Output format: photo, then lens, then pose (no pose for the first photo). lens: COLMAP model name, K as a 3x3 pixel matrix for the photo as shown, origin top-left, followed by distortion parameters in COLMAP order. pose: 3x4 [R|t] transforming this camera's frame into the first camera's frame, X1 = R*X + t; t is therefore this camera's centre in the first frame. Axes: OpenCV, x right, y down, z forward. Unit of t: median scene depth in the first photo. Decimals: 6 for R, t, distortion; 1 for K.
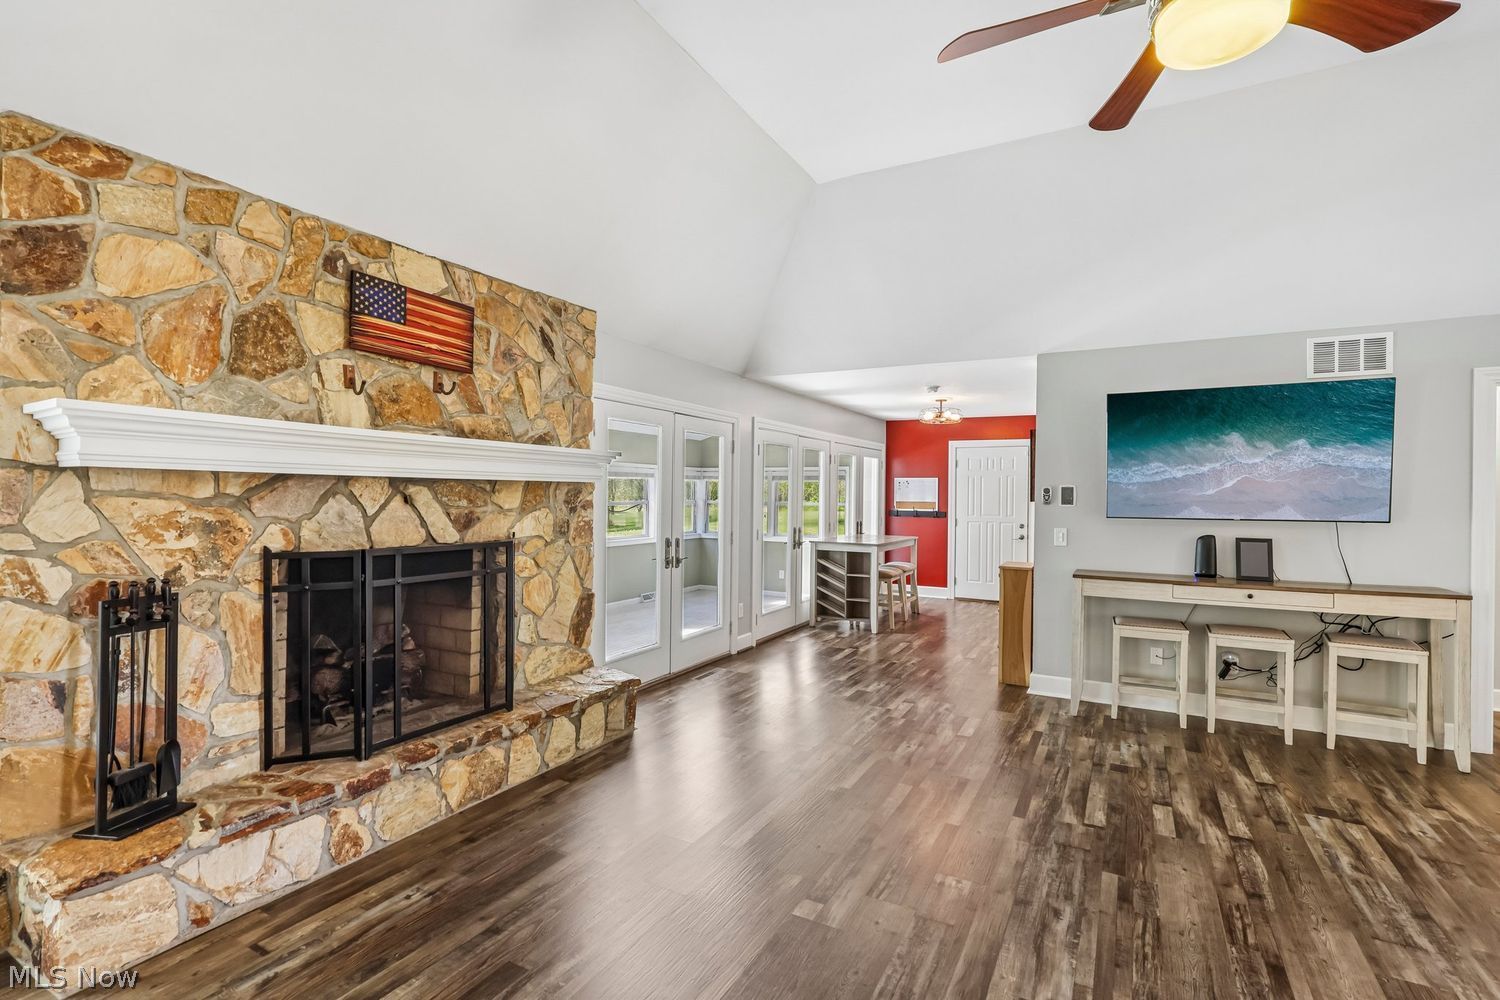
lens RADIAL K [[693.7, 0, 747.8], [0, 693.7, 495.2], [0, 0, 1]] dist [-0.003609, 0.001632]
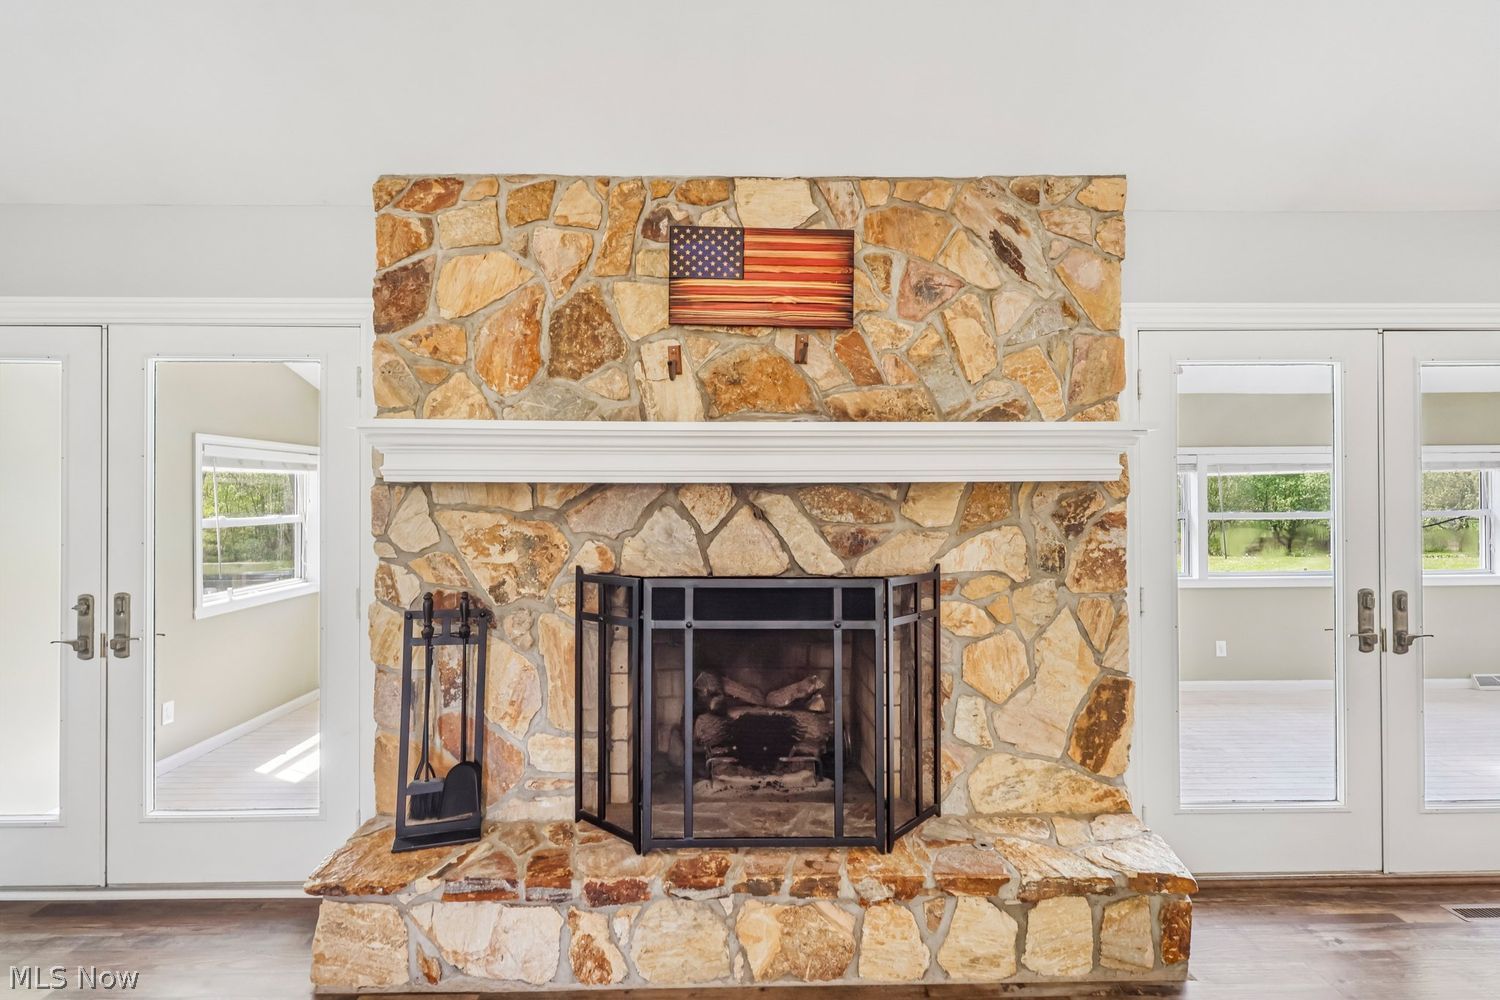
lens RADIAL K [[693.7, 0, 754.0], [0, 693.7, 493.3], [0, 0, 1]] dist [-0.003609, 0.001632]
pose [[0.496812, -0.018497, -0.867661, 0.149268], [0.006615, 0.999825, -0.017527, -0.001182], [0.867833, 0.002968, 0.496847, 0.610698]]
